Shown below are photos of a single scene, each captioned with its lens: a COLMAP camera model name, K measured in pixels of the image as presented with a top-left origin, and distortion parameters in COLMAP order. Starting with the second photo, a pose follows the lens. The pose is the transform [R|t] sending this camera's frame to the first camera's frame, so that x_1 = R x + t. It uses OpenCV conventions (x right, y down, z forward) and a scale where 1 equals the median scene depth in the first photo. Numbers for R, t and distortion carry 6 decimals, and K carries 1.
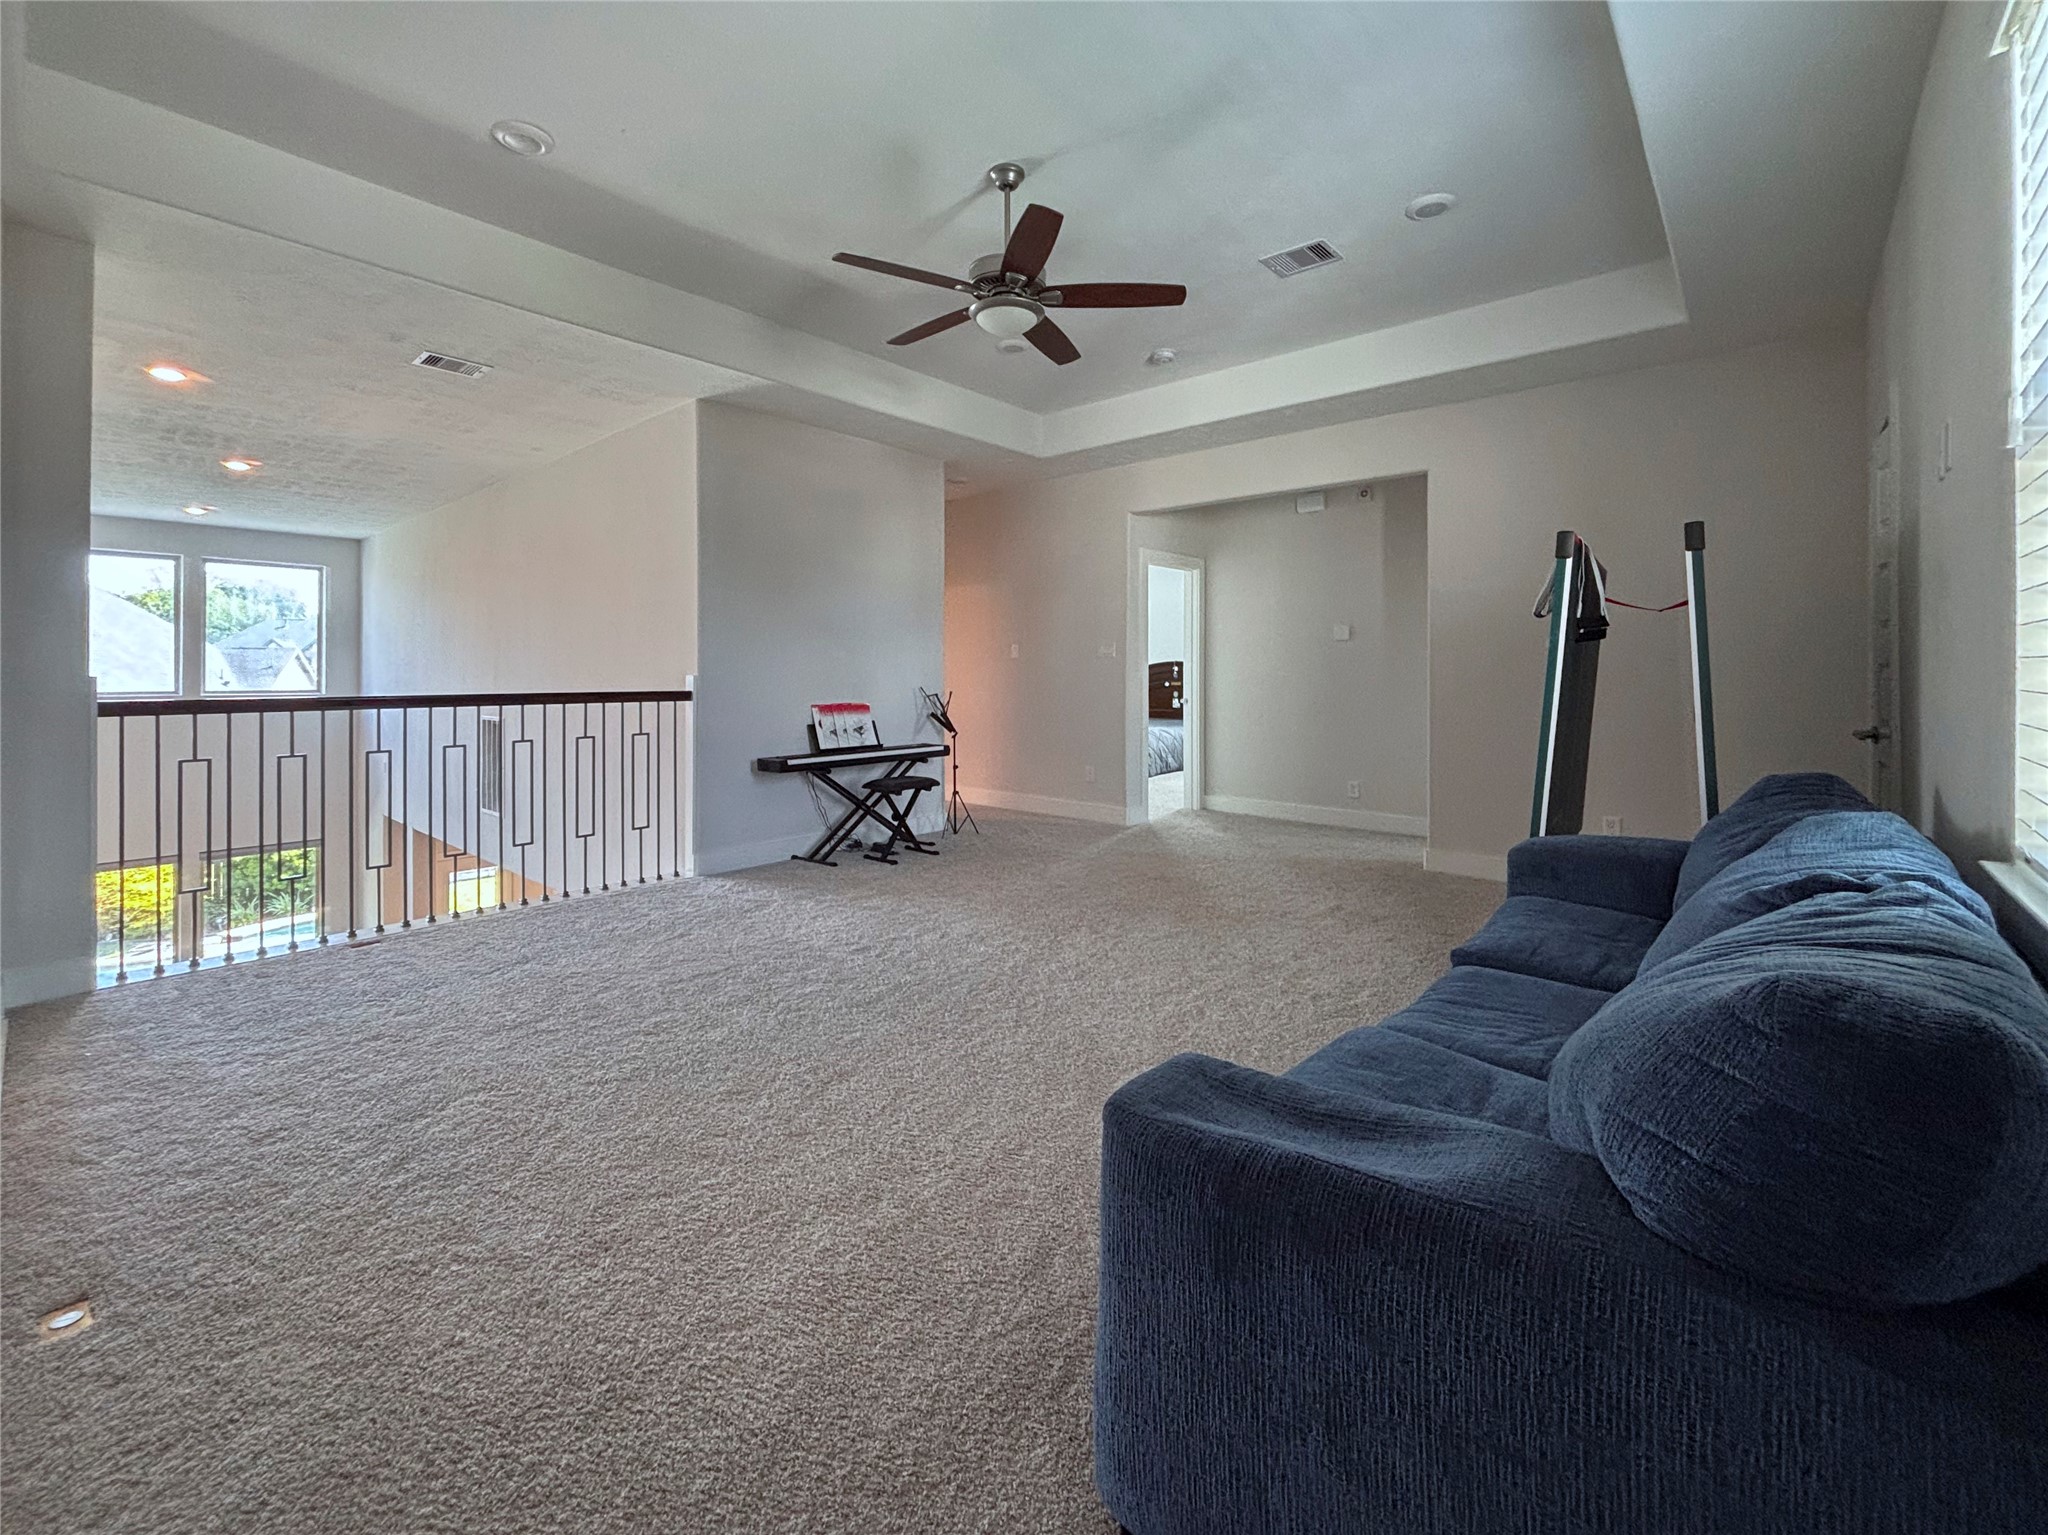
lens RADIAL K [[872.5, 0, 1033.0], [0, 872.5, 665.6], [0, 0, 1]] dist [0.000087, 0.000467]
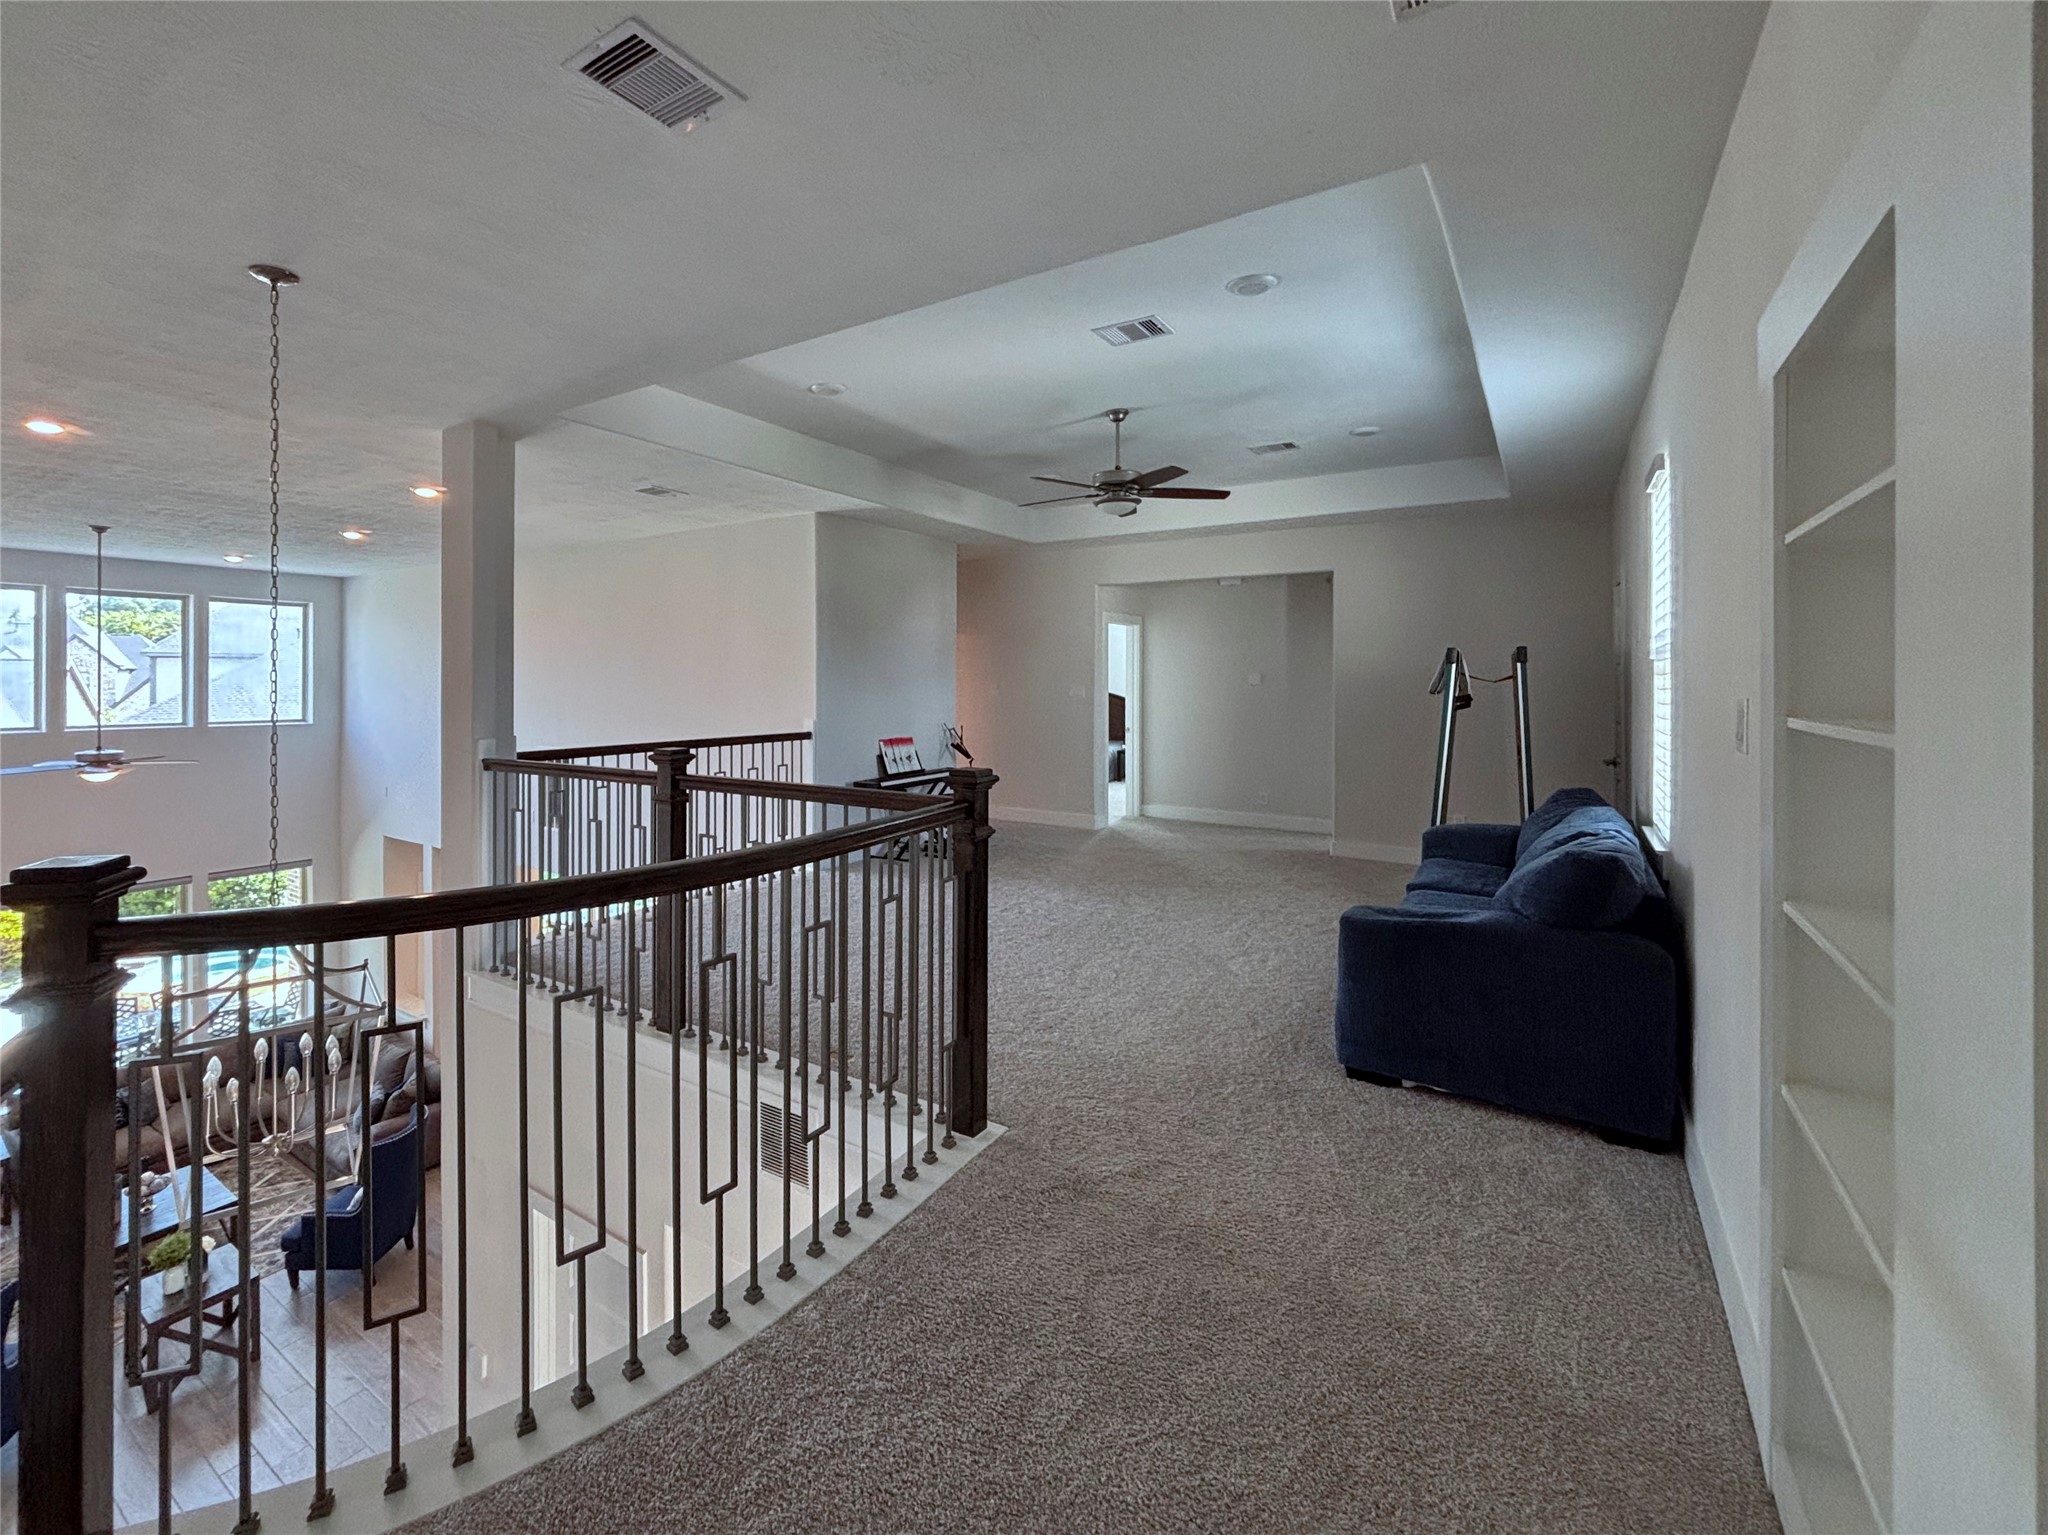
lens RADIAL K [[872.5, 0, 971.1], [0, 872.5, 680.3], [0, 0, 1]] dist [0.000087, 0.000467]
pose [[0.993225, 0.000573, 0.116204, -0.272722], [-0.001006, 0.999993, 0.003670, -0.049129], [-0.116201, -0.003762, 0.993219, -0.309639]]
